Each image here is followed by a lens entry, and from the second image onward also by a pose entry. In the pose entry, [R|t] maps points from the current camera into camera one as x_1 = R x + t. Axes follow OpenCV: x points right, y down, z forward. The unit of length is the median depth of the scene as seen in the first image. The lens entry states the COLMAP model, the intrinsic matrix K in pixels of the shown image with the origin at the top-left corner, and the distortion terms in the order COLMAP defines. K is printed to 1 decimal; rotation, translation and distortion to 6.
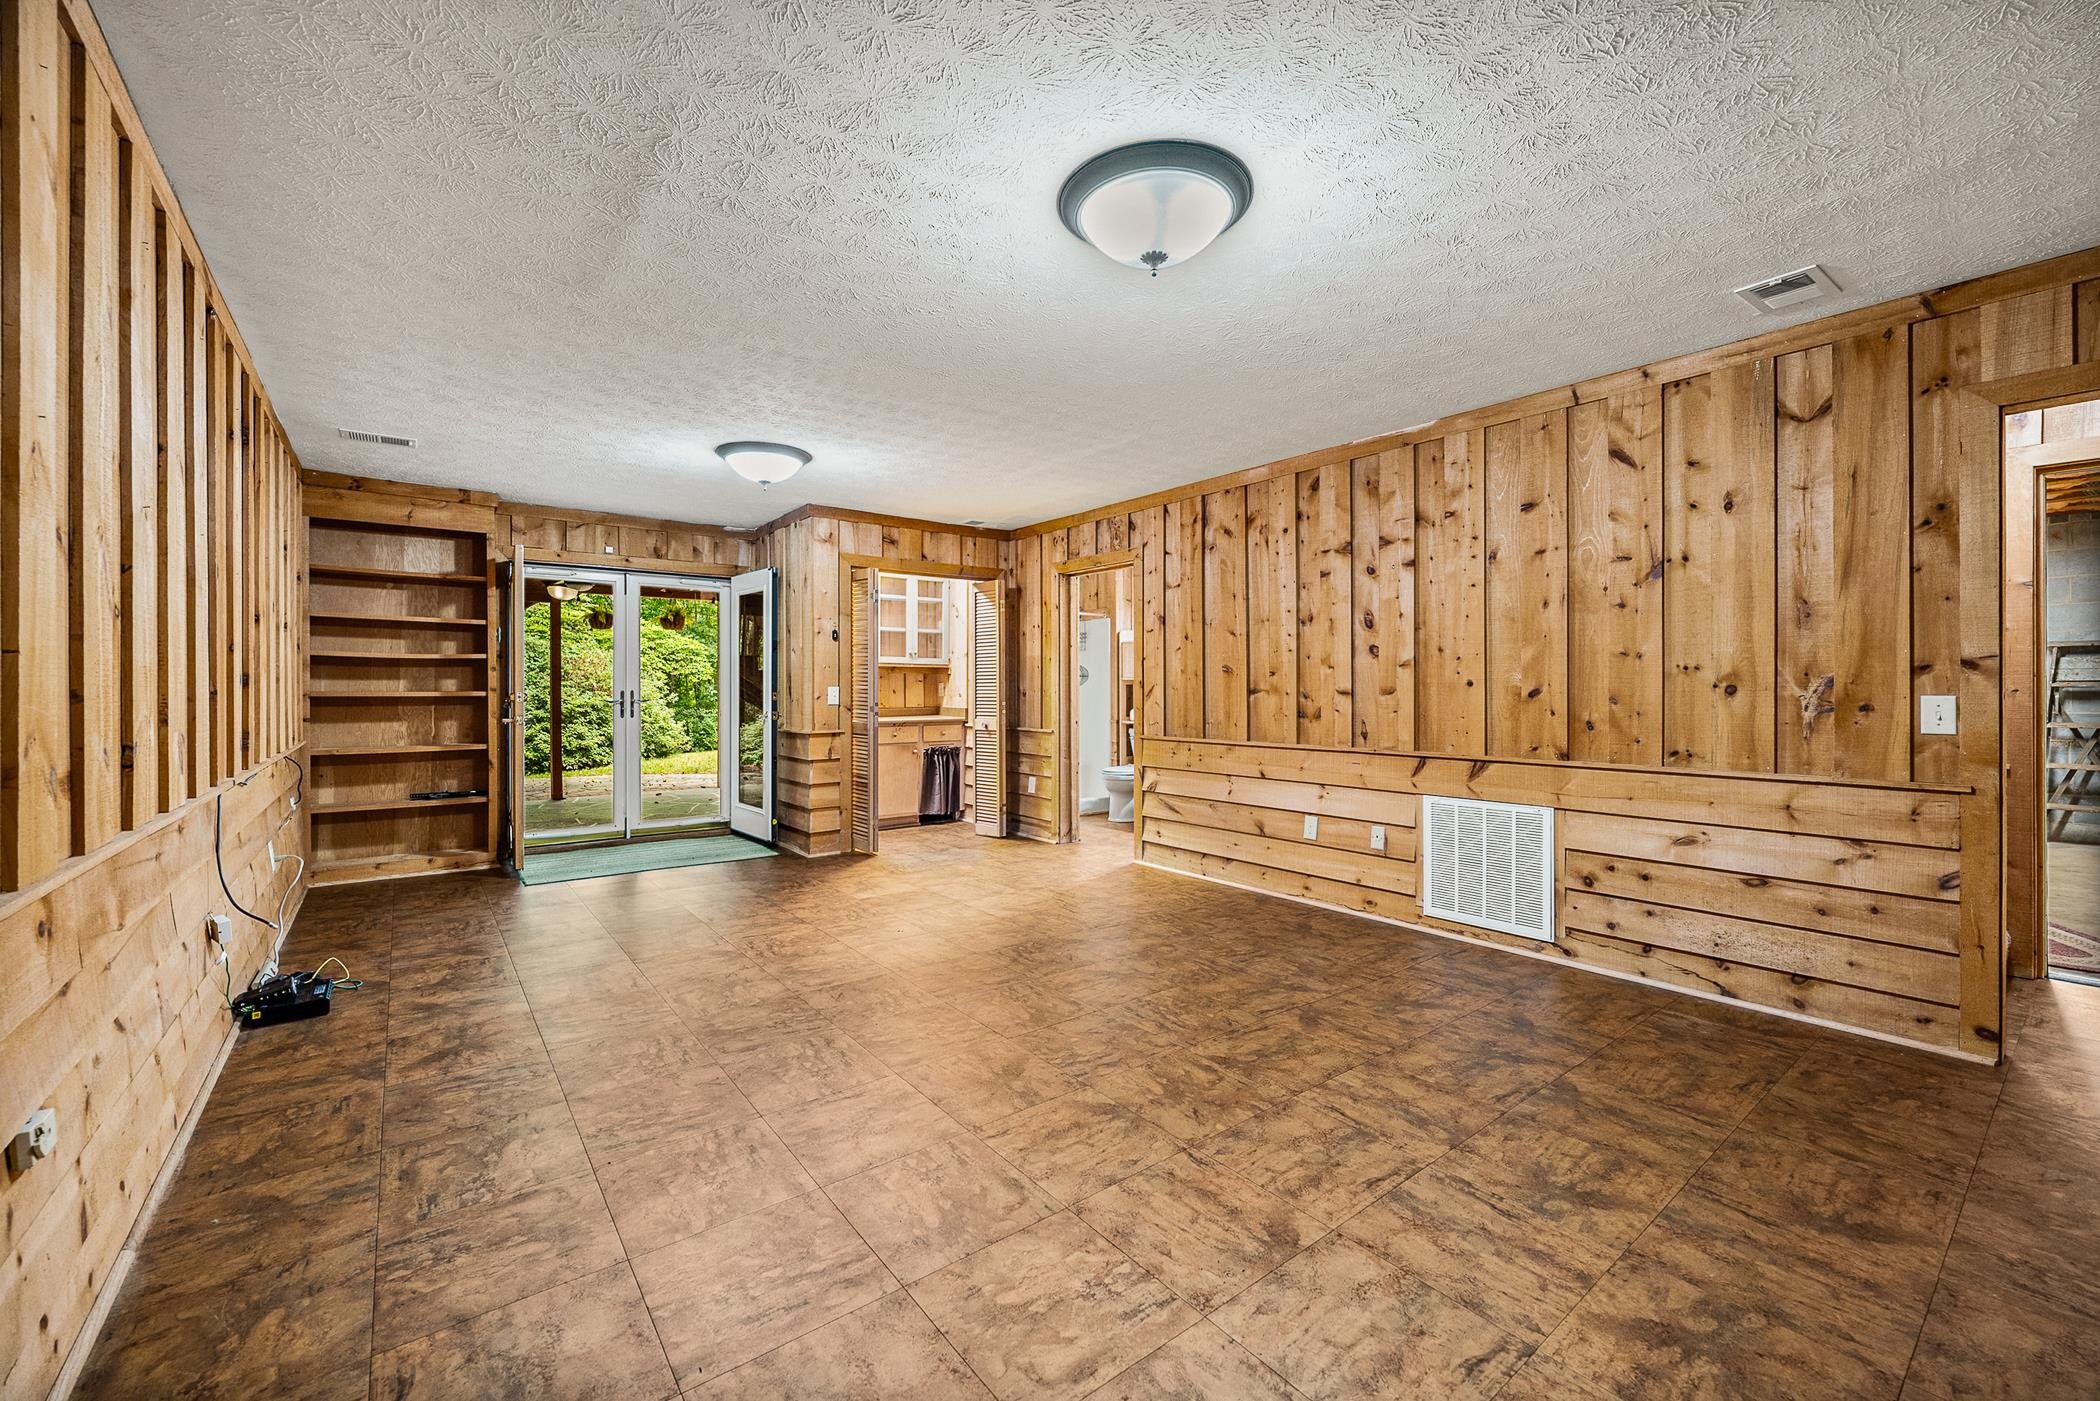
lens RADIAL K [[838.9, 0, 1043.6], [0, 838.9, 689.3], [0, 0, 1]] dist [-0.003076, 0.000286]
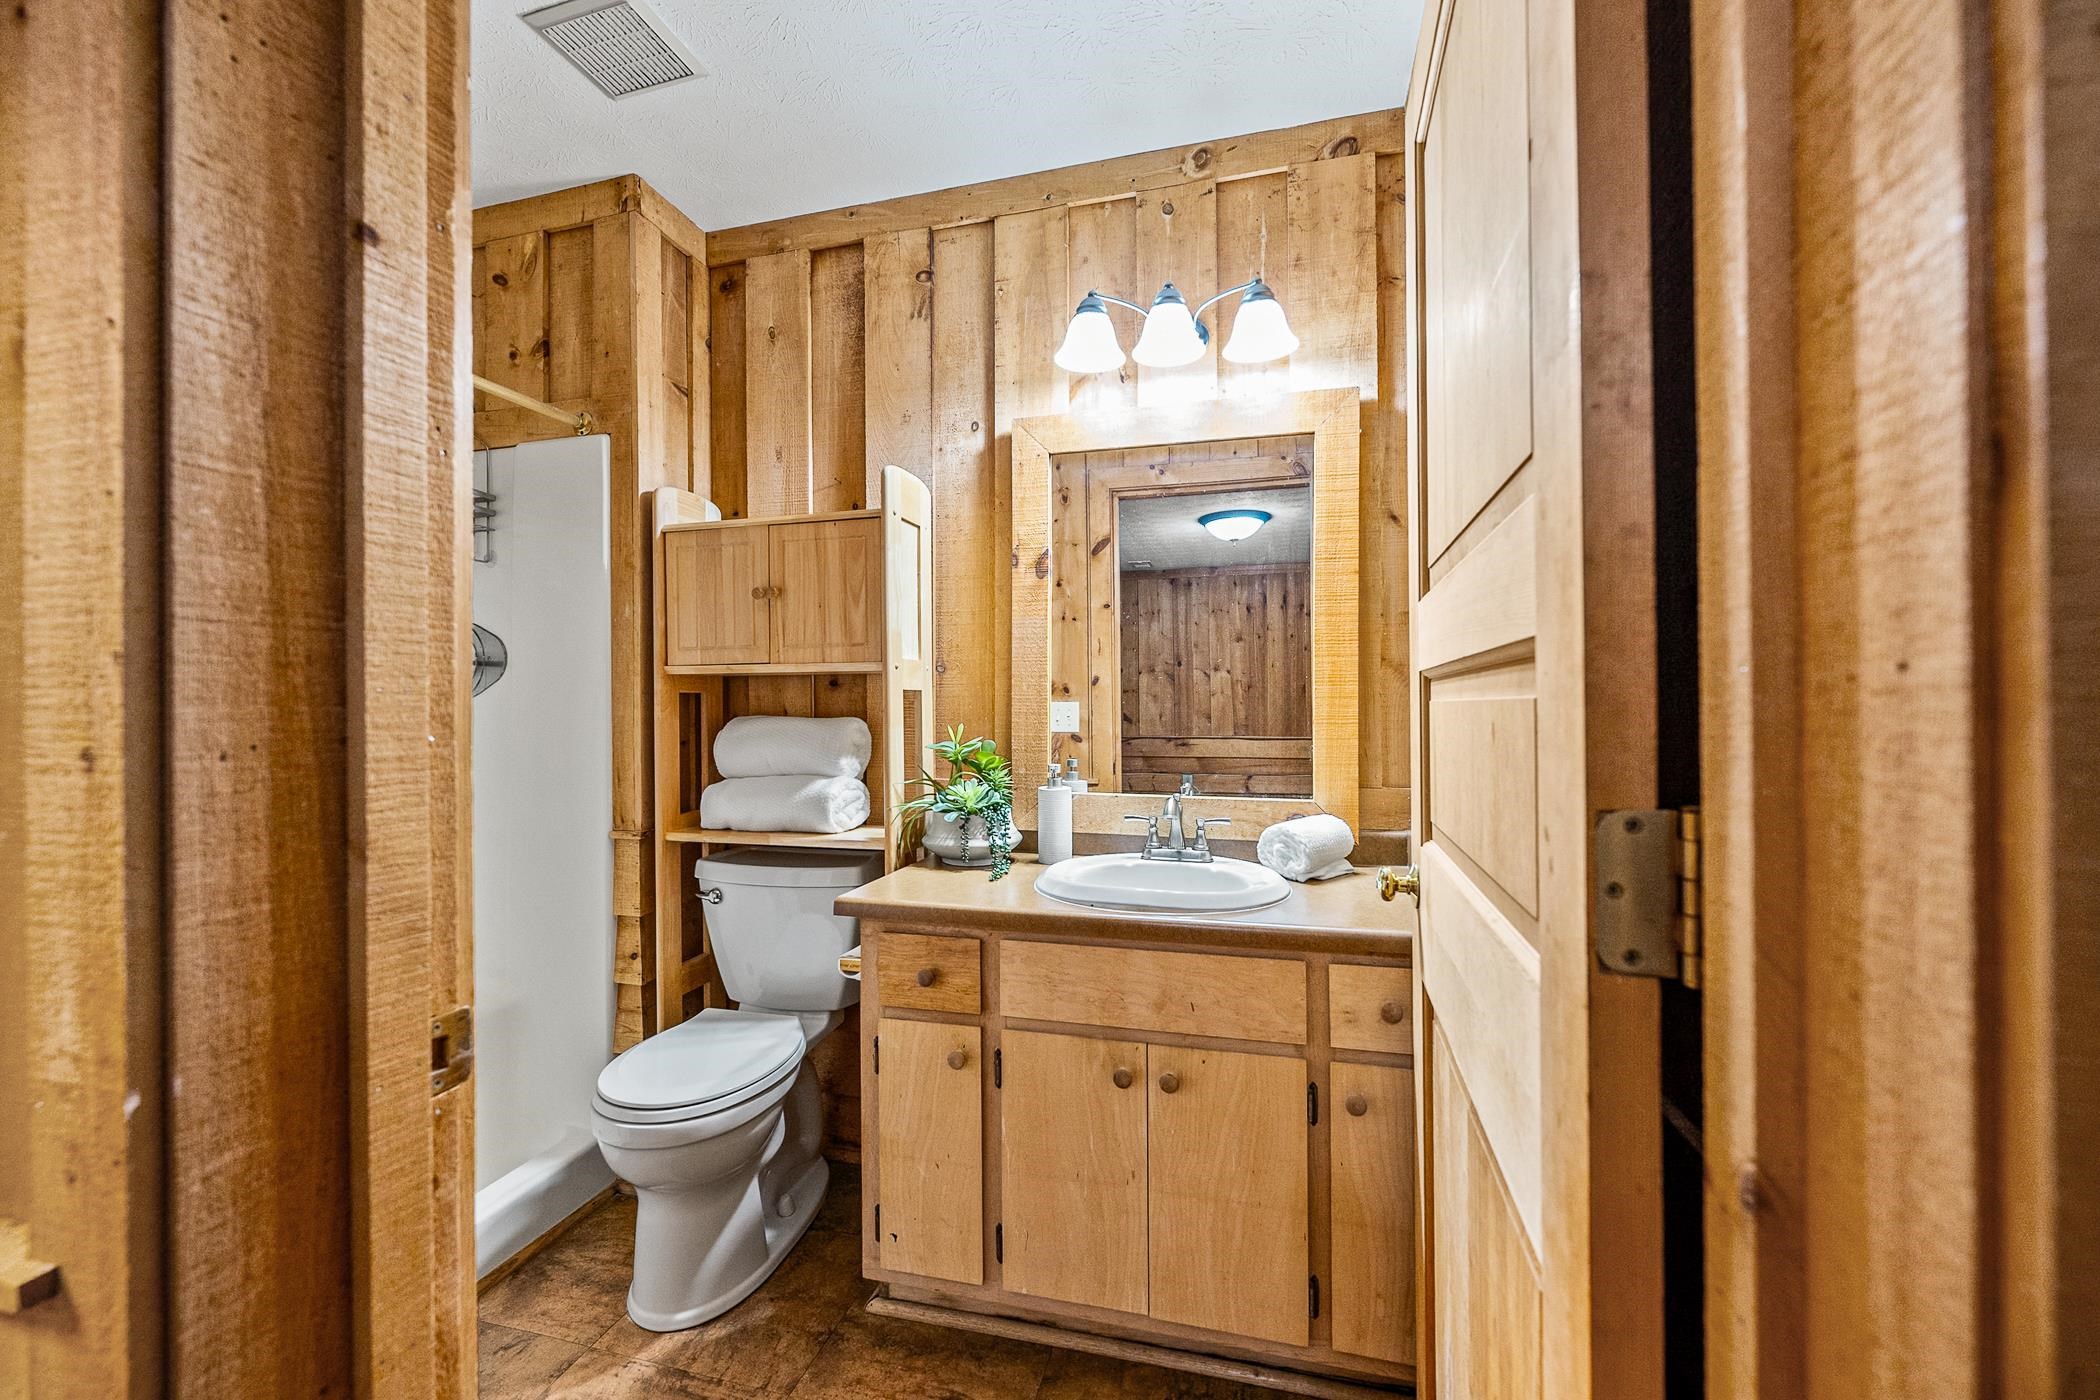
lens RADIAL K [[838.9, 0, 1043.6], [0, 838.9, 688.8], [0, 0, 1]] dist [-0.003076, 0.000286]
pose [[0.796911, 0.004644, 0.604079, 0.043862], [0.009143, 0.999763, -0.019748, -0.000591], [-0.604027, 0.021261, 0.796680, 1.051489]]
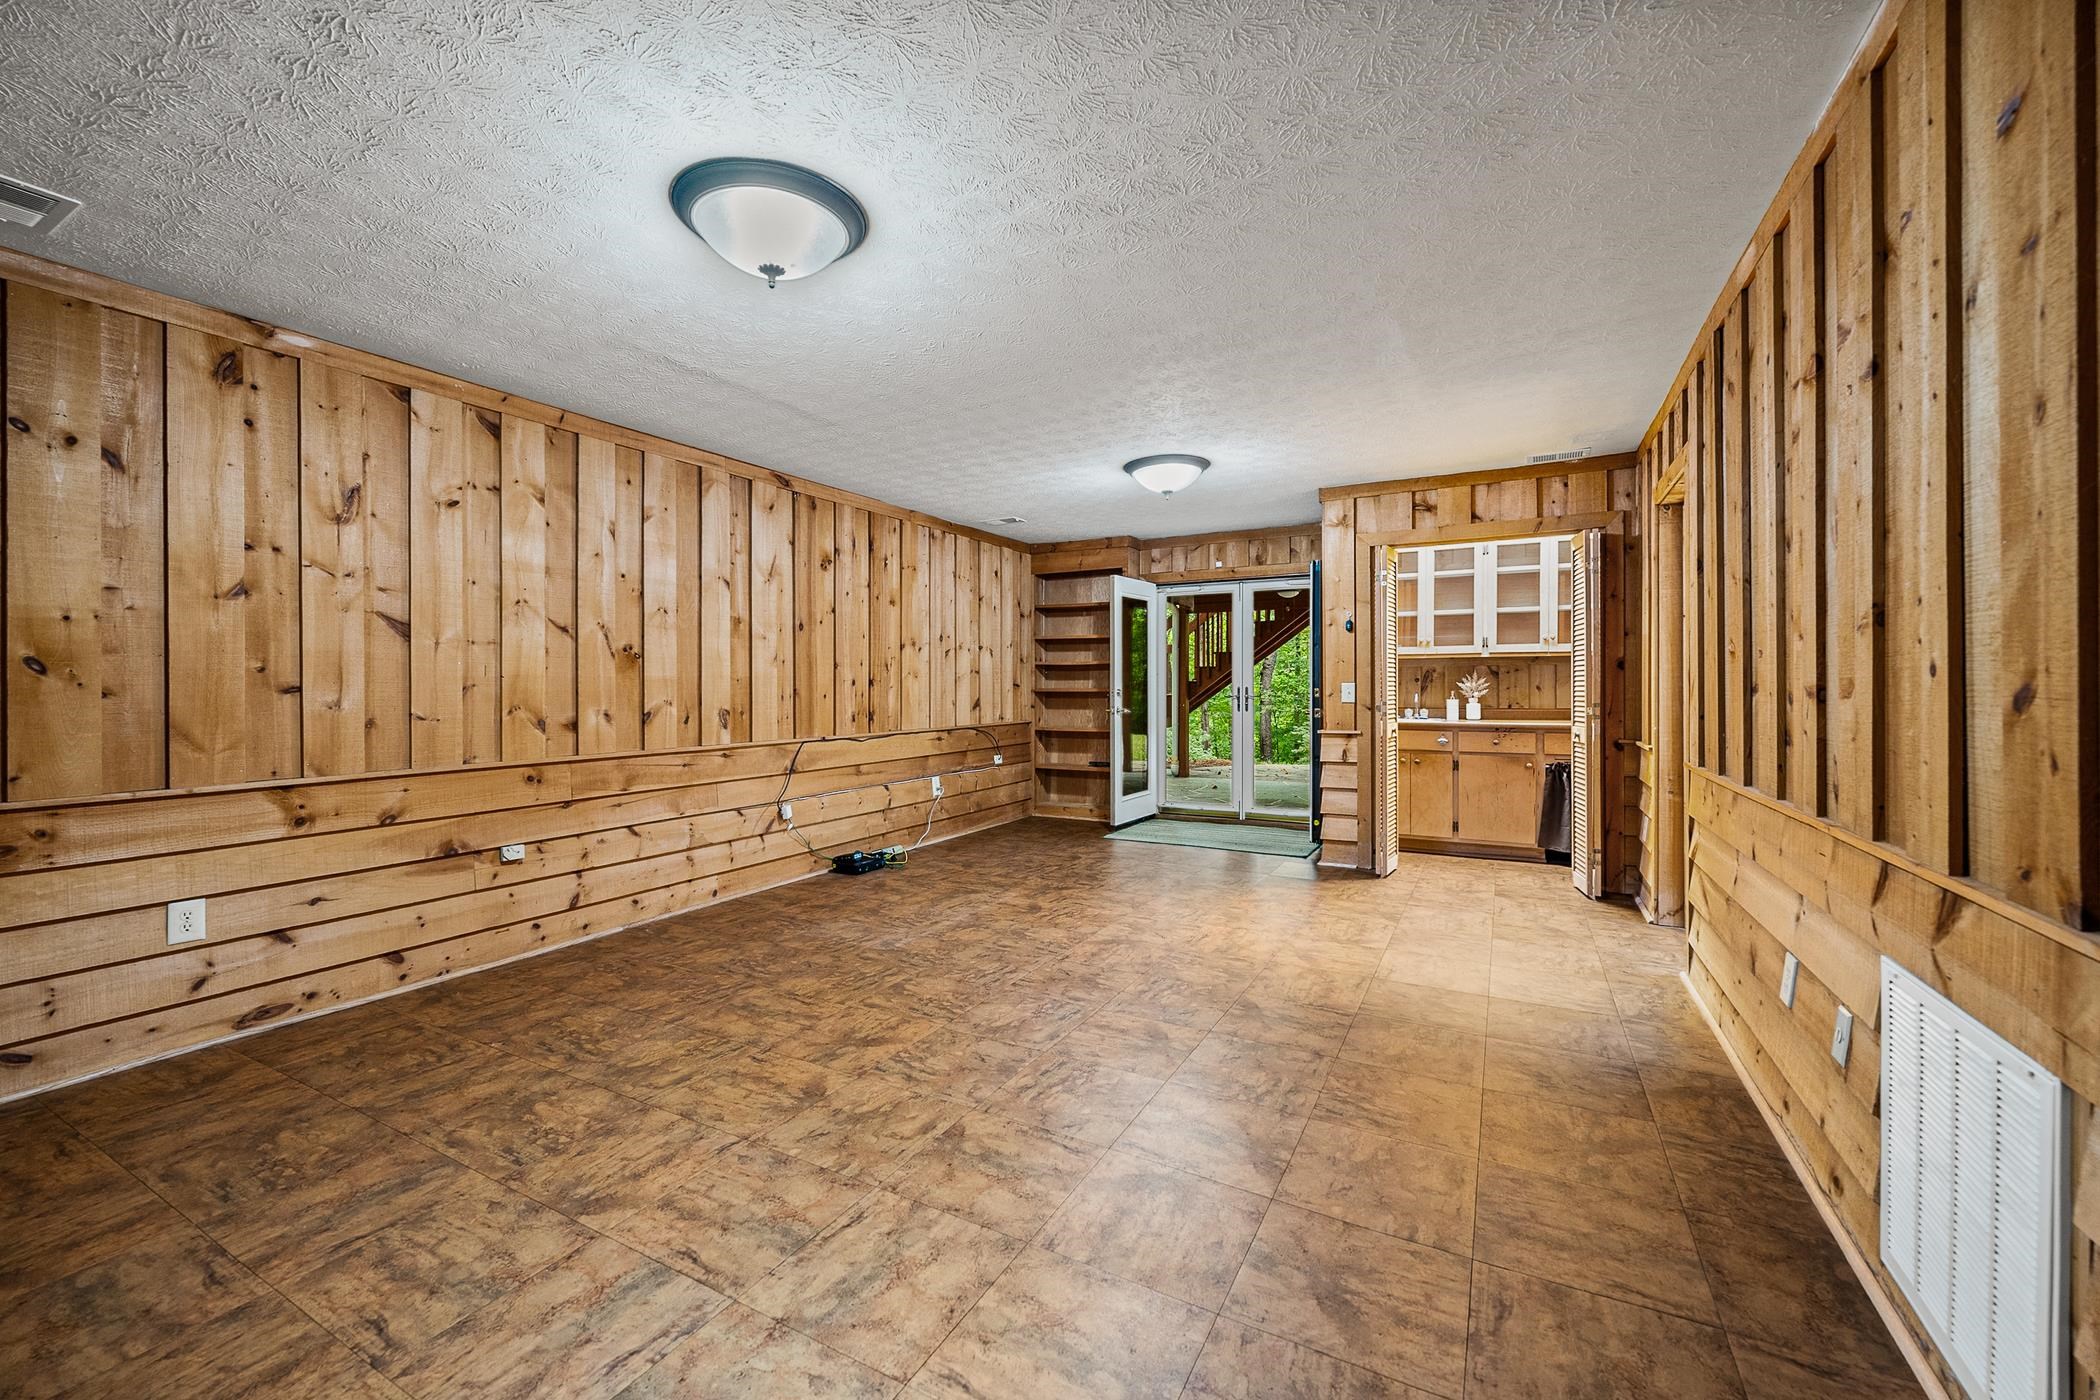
lens RADIAL K [[838.9, 0, 1043.6], [0, 838.9, 688.8], [0, 0, 1]] dist [-0.003076, 0.000286]
pose [[0.401222, 0.001511, -0.915980, 0.493235], [0.003886, 0.999987, 0.003352, -0.001261], [0.915973, -0.004905, 0.401211, 0.364754]]
